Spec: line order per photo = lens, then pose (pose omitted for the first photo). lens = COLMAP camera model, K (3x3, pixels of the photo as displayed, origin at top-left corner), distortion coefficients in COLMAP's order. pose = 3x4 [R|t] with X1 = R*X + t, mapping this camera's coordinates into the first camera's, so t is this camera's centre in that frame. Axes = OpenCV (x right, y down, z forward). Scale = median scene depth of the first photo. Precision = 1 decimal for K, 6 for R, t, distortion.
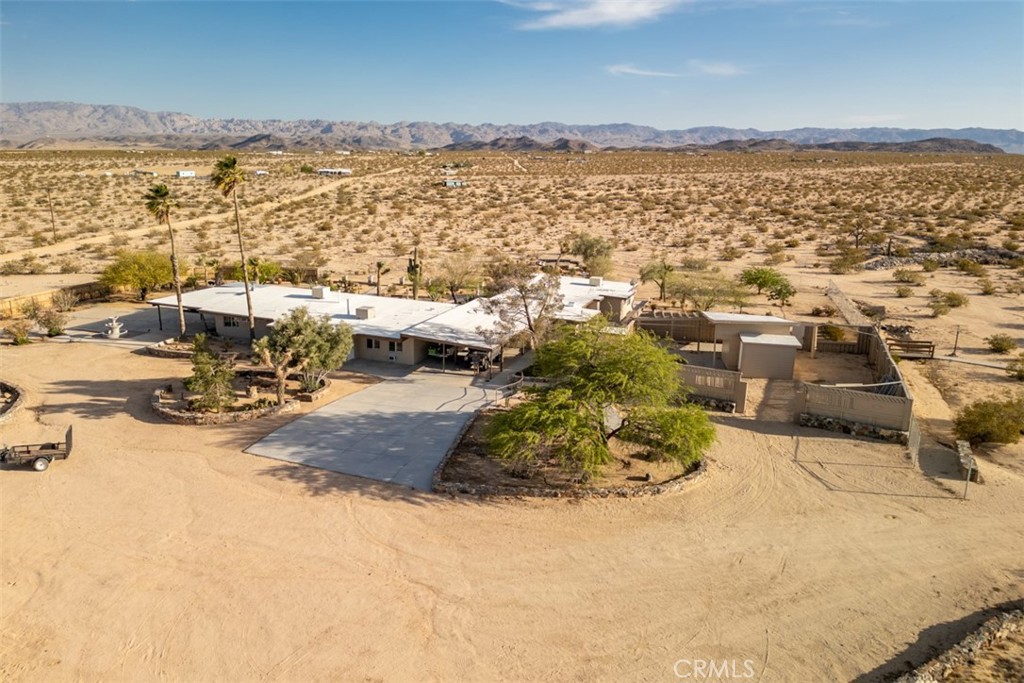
lens RADIAL K [[742.7, 0, 512.0], [0, 742.7, 341.5], [0, 0, 1]] dist [0.077065, -0.080753]
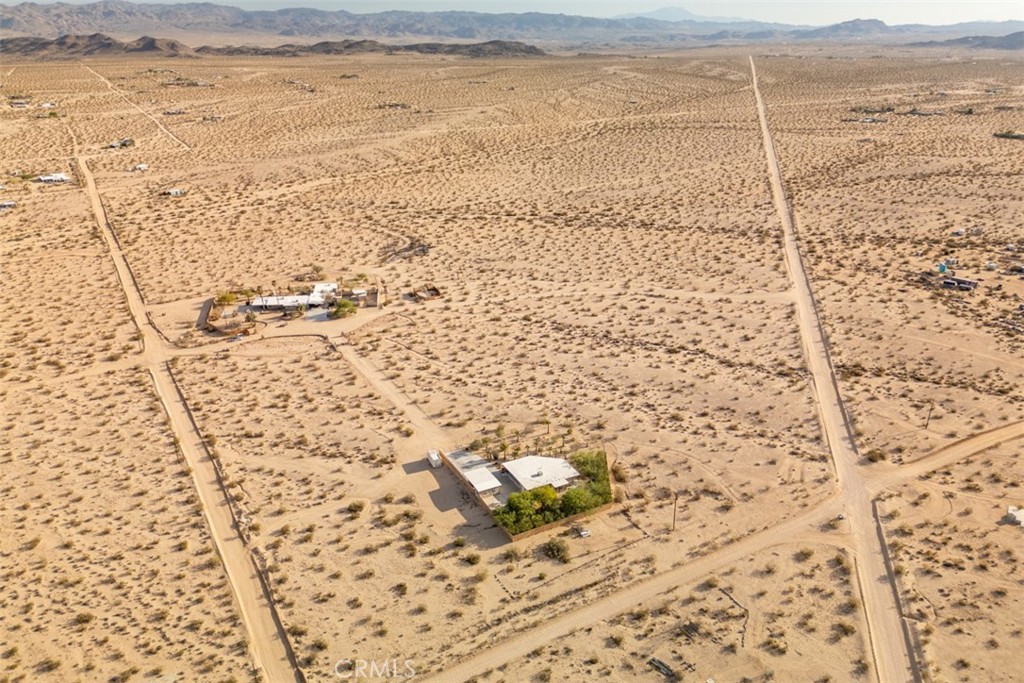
lens RADIAL K [[742.7, 0, 512.0], [0, 742.7, 341.5], [0, 0, 1]] dist [0.077065, -0.080753]
pose [[0.877422, -0.202673, 0.434803, -0.067033], [0.137575, 0.974609, 0.176667, -0.026700], [-0.459568, -0.095194, 0.883026, -0.252474]]
